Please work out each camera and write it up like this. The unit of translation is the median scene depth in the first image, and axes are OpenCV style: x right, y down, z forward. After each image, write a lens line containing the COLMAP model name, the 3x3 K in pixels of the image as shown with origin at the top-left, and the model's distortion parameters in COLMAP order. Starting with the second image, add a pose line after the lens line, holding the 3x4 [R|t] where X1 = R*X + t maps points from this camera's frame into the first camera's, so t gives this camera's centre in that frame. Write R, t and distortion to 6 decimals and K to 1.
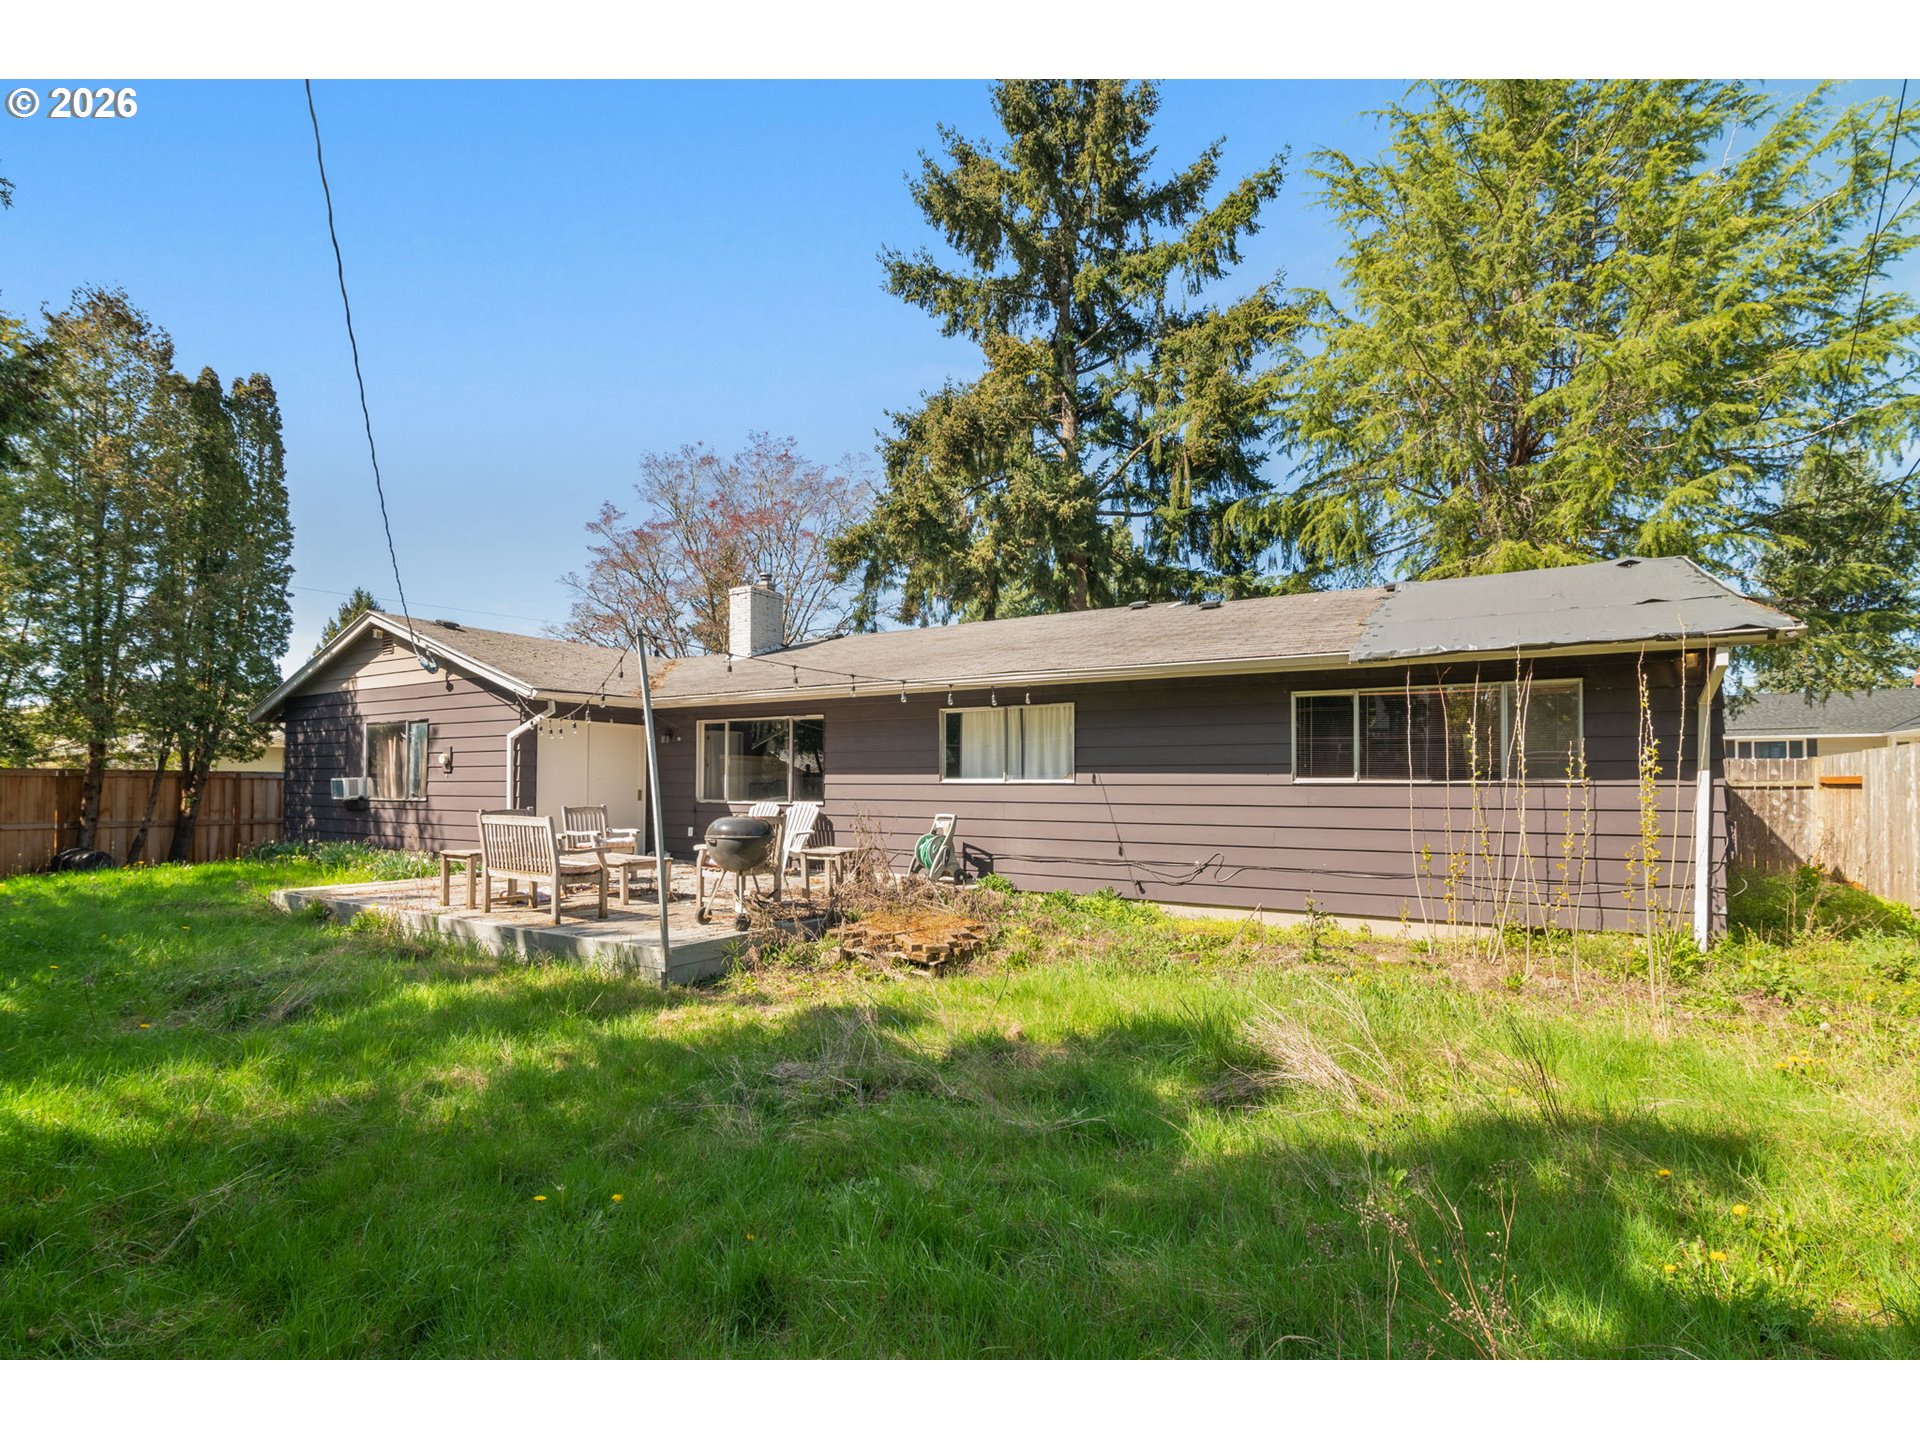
lens RADIAL K [[904.8, 0, 938.9], [0, 904.8, 757.1], [0, 0, 1]] dist [-0.013508, 0.000018]
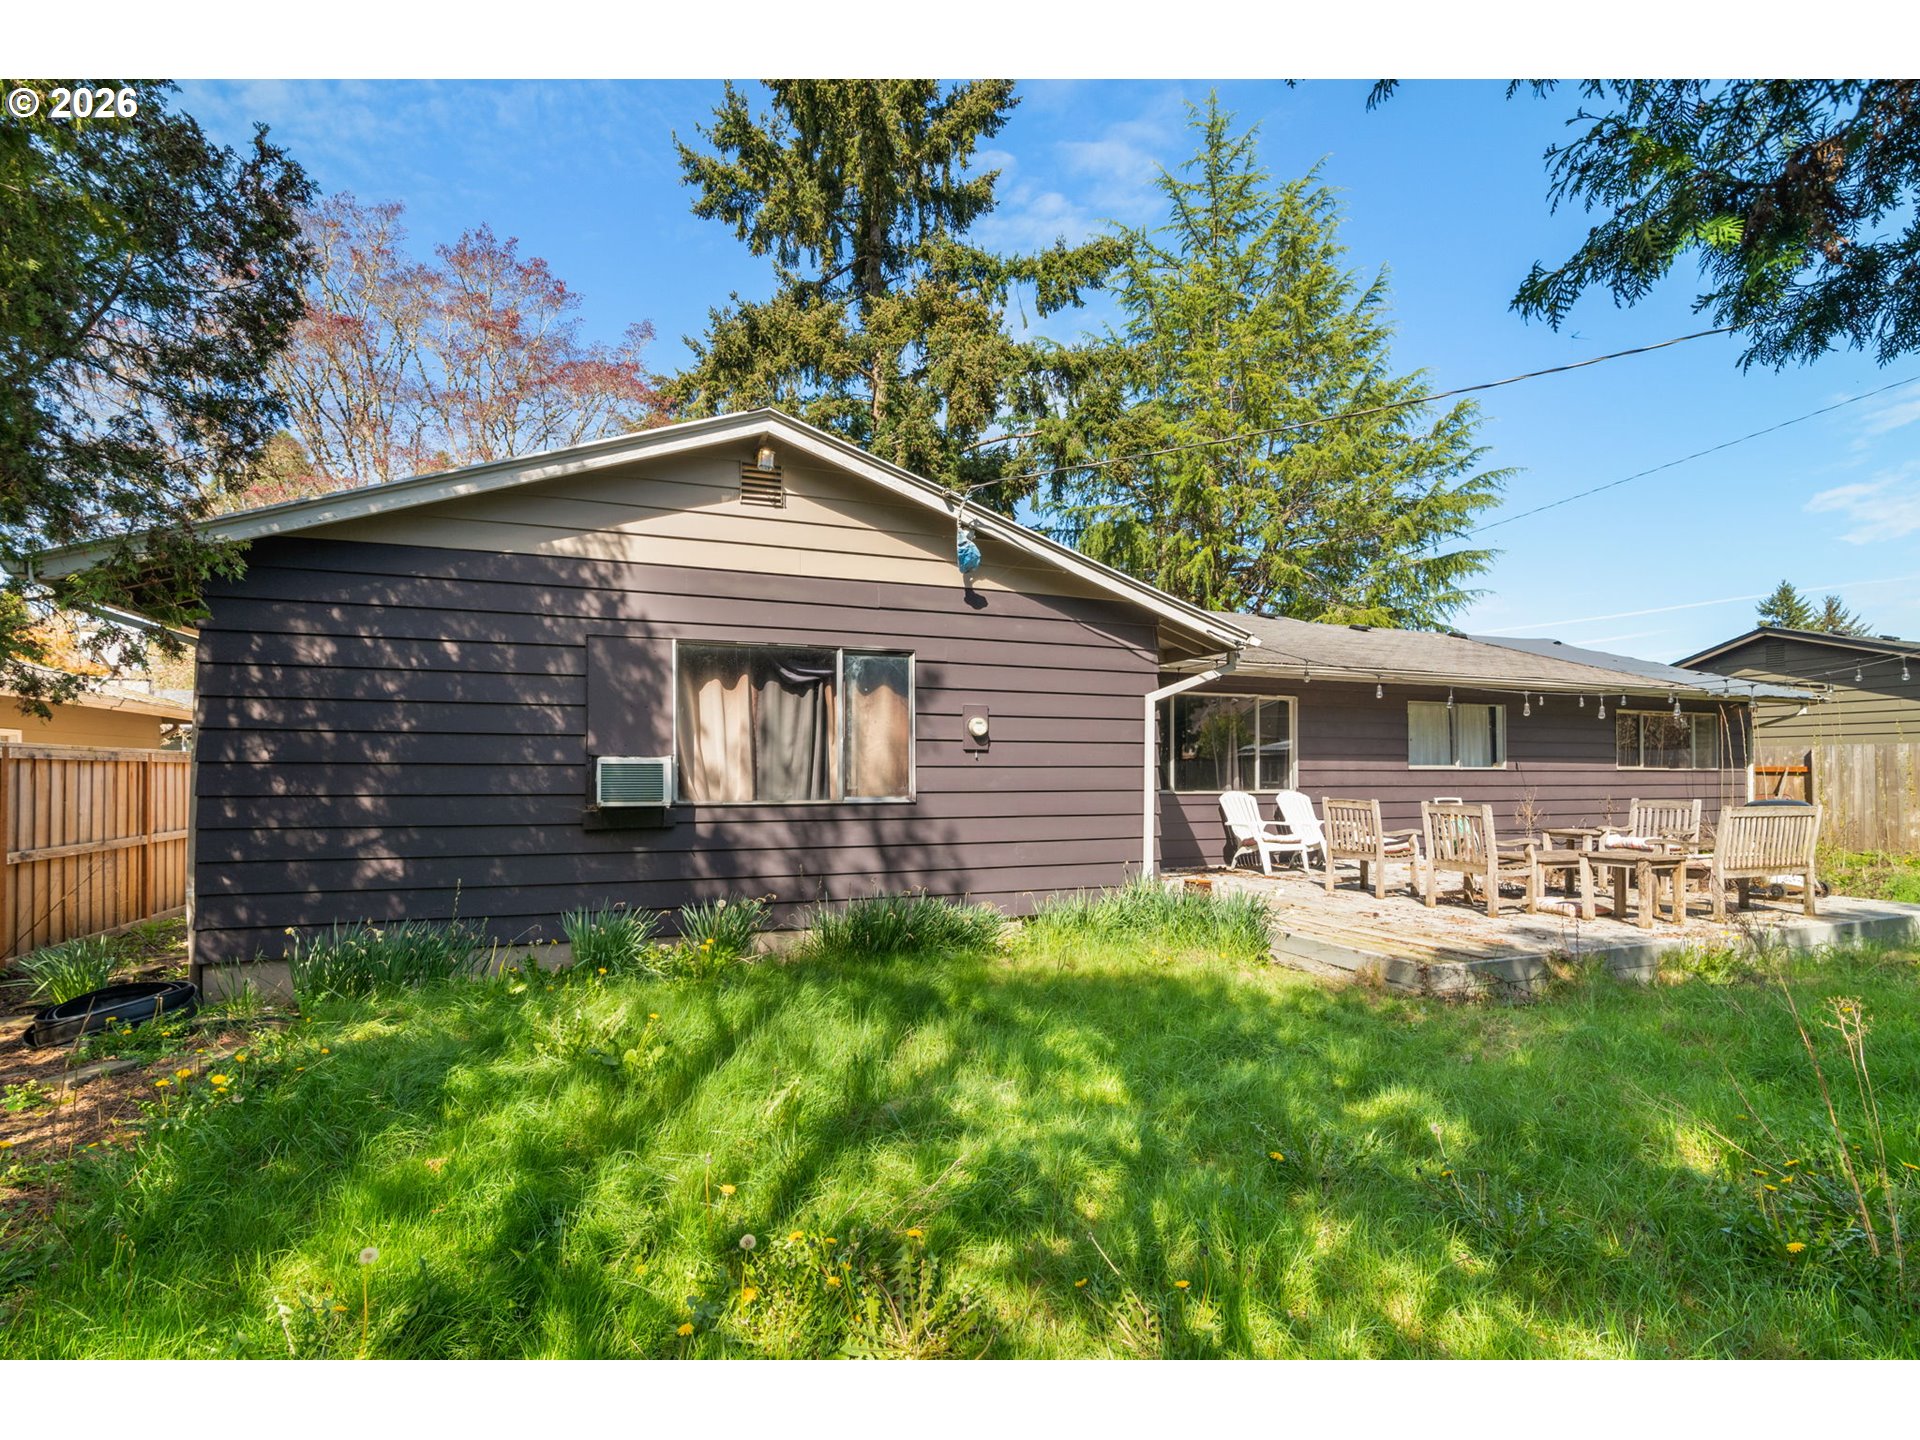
lens RADIAL K [[904.8, 0, 938.9], [0, 904.8, 757.1], [0, 0, 1]] dist [-0.013508, 0.000018]
pose [[0.614330, 0.011270, 0.788968, -1.011990], [-0.022331, 0.999746, 0.003107, 0.019697], [-0.788733, -0.019527, 0.614426, 0.669776]]
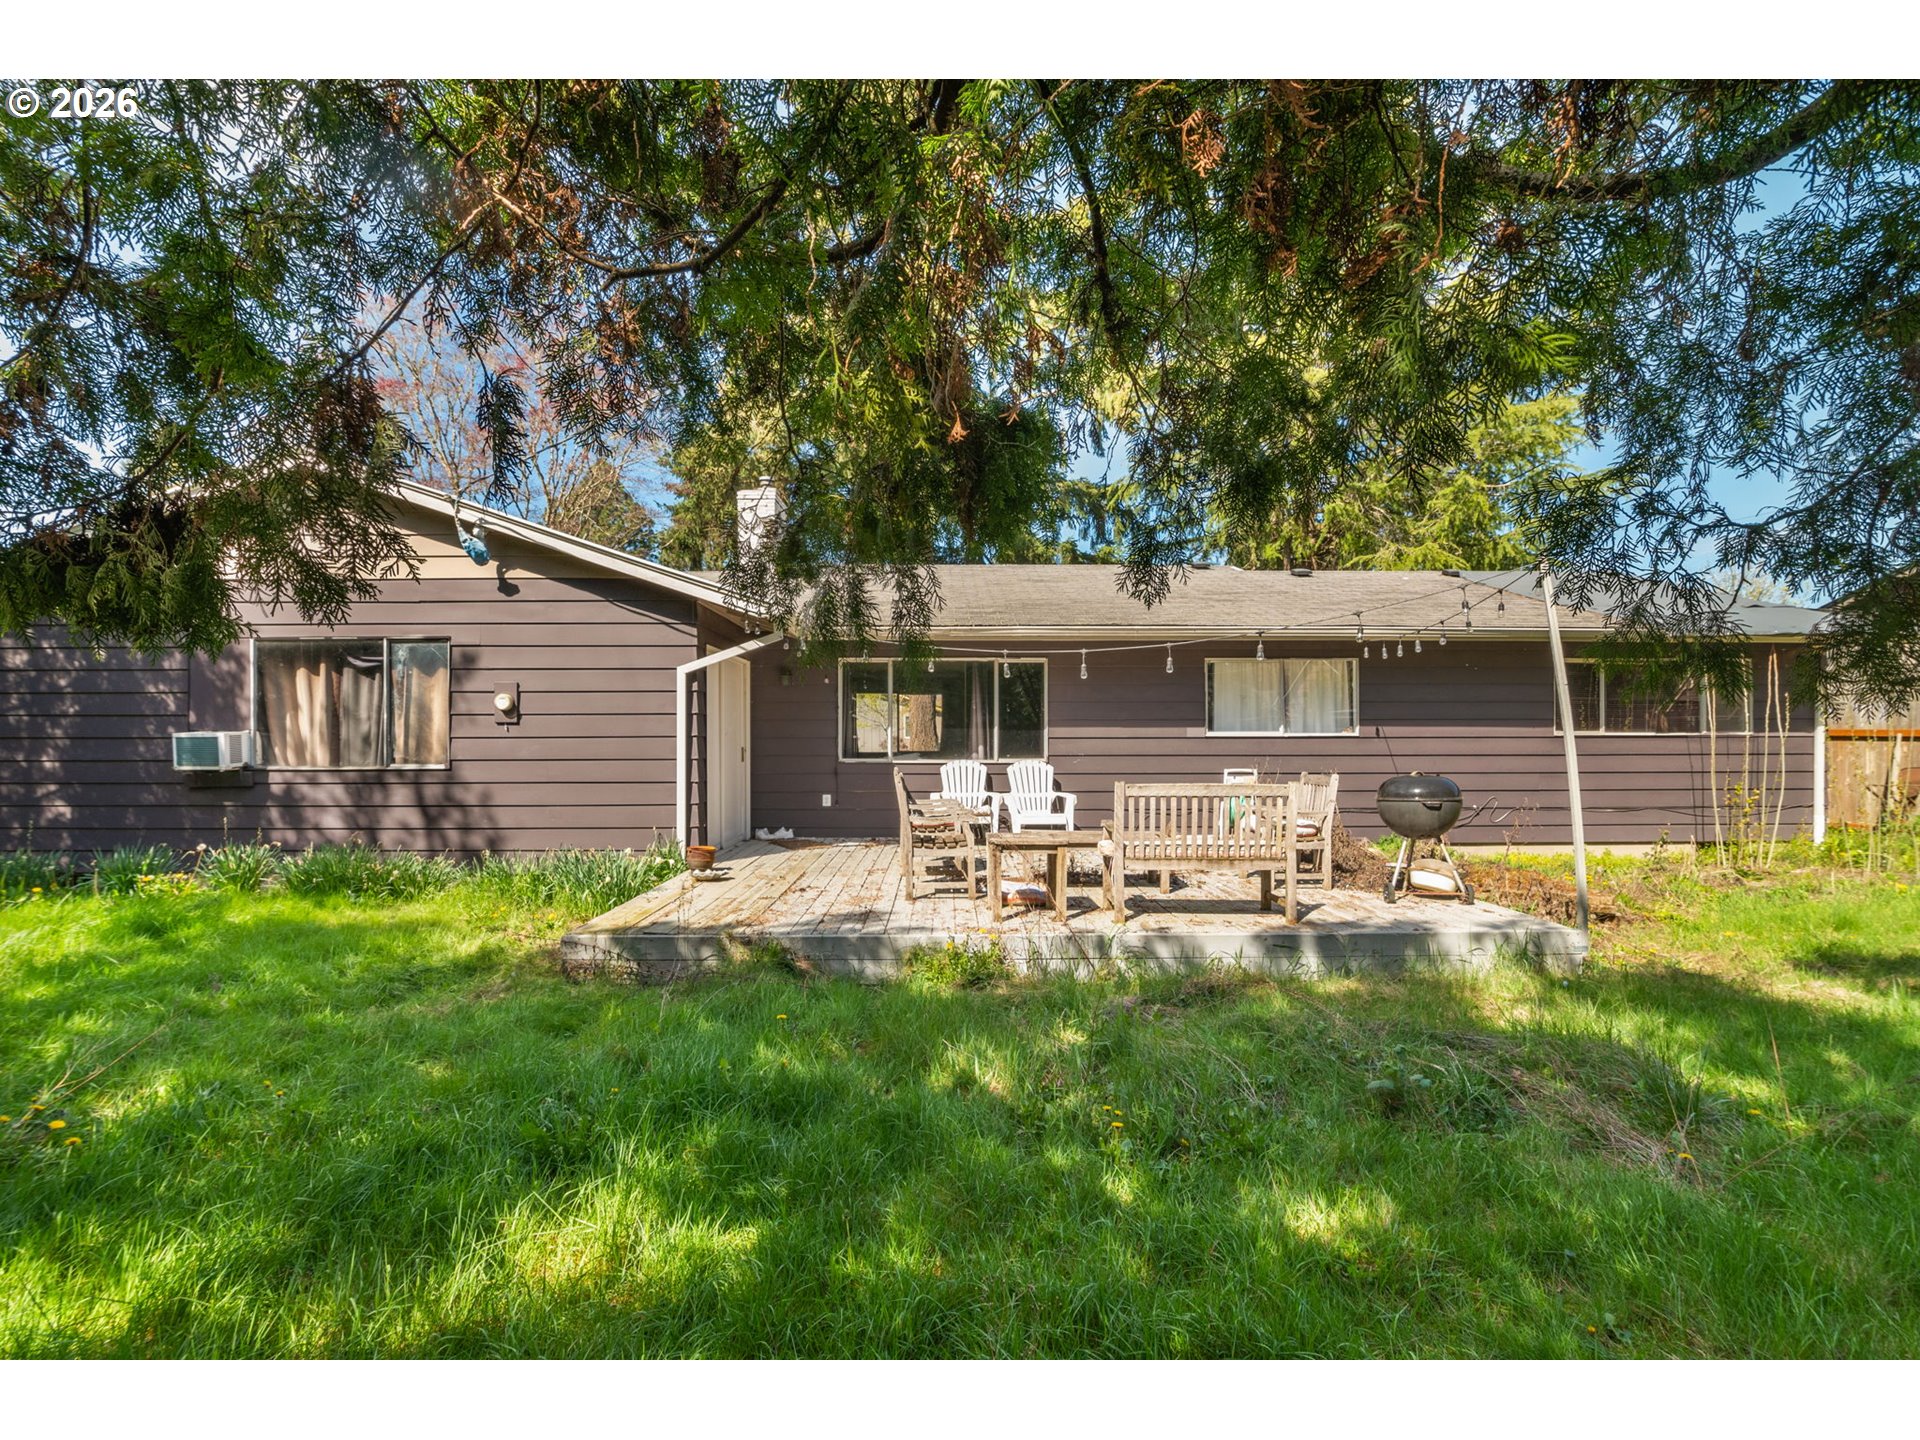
lens RADIAL K [[891.4, 0, 953.3], [0, 891.4, 732.6], [0, 0, 1]] dist [-0.014577, -0.000223]
pose [[0.846221, -0.001339, 0.532830, -0.614755], [-0.010759, 0.999750, 0.019599, 0.007916], [-0.532723, -0.022318, 0.845995, 0.302471]]
